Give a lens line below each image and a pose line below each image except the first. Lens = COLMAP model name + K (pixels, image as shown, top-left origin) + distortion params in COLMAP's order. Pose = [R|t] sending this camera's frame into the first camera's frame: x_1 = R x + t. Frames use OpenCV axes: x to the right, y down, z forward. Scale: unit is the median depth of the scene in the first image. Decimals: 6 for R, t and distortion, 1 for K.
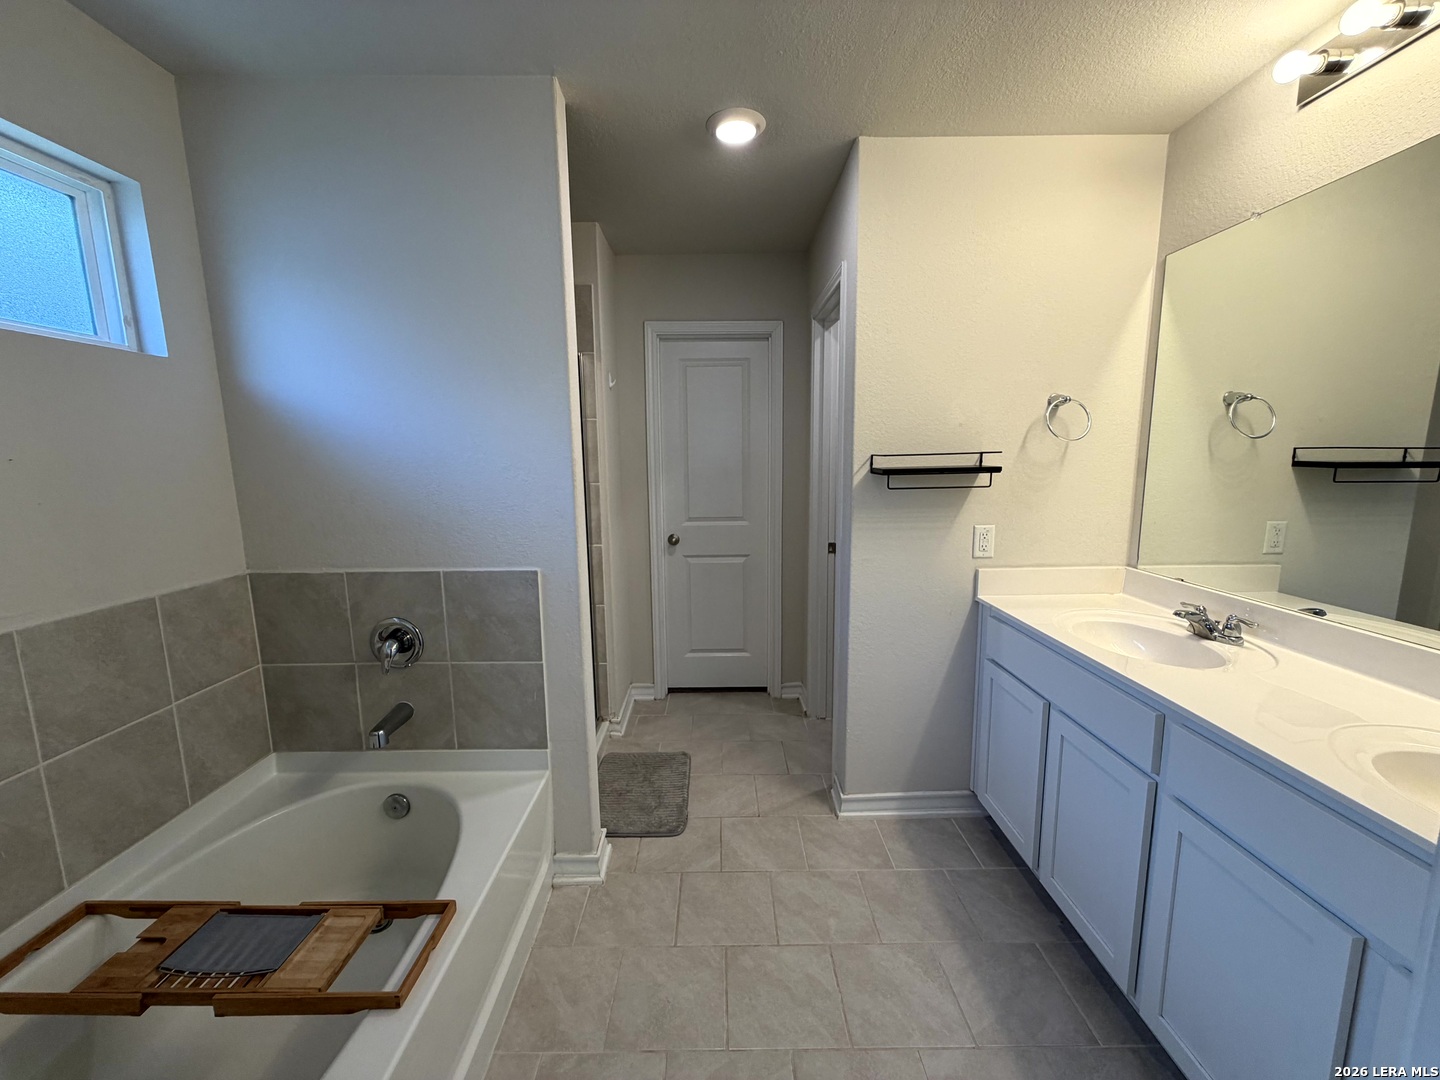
lens RADIAL K [[572.4, 0, 716.1], [0, 572.4, 541.3], [0, 0, 1]] dist [0.000732, 0.000468]
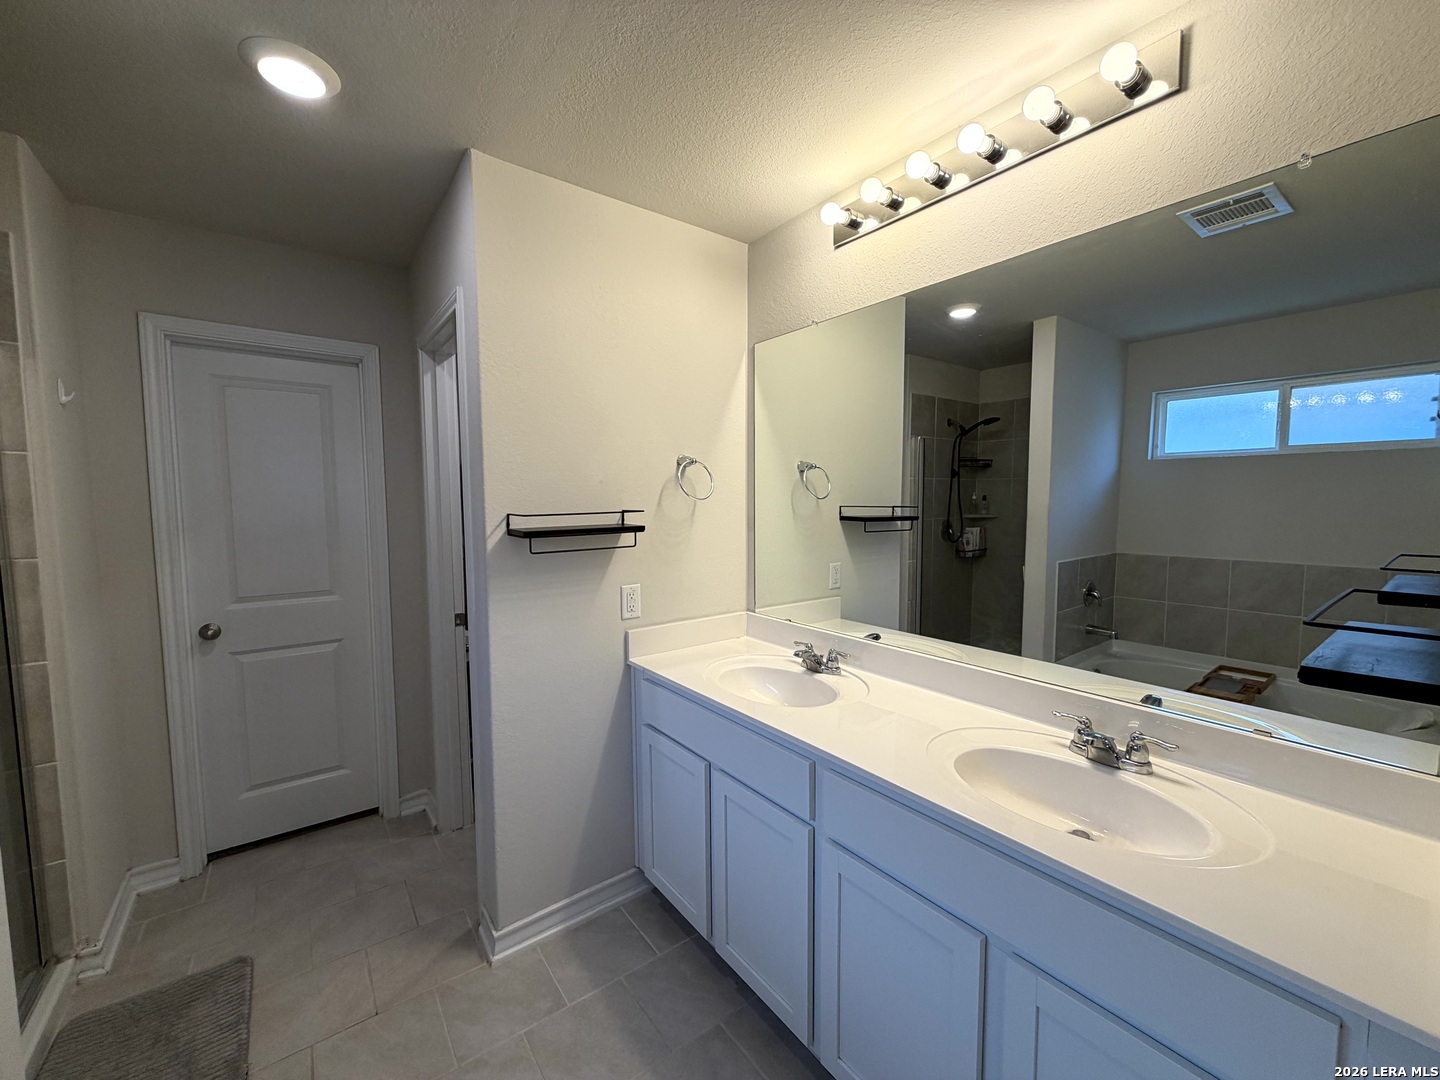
lens RADIAL K [[574.2, 0, 717.5], [0, 574.2, 540.6], [0, 0, 1]] dist [-0.000777, 0.000197]
pose [[0.801082, -0.035106, 0.597524, 0.009238], [0.083627, 0.995052, -0.053655, -0.039207], [-0.592683, 0.092952, 0.800054, 0.132415]]
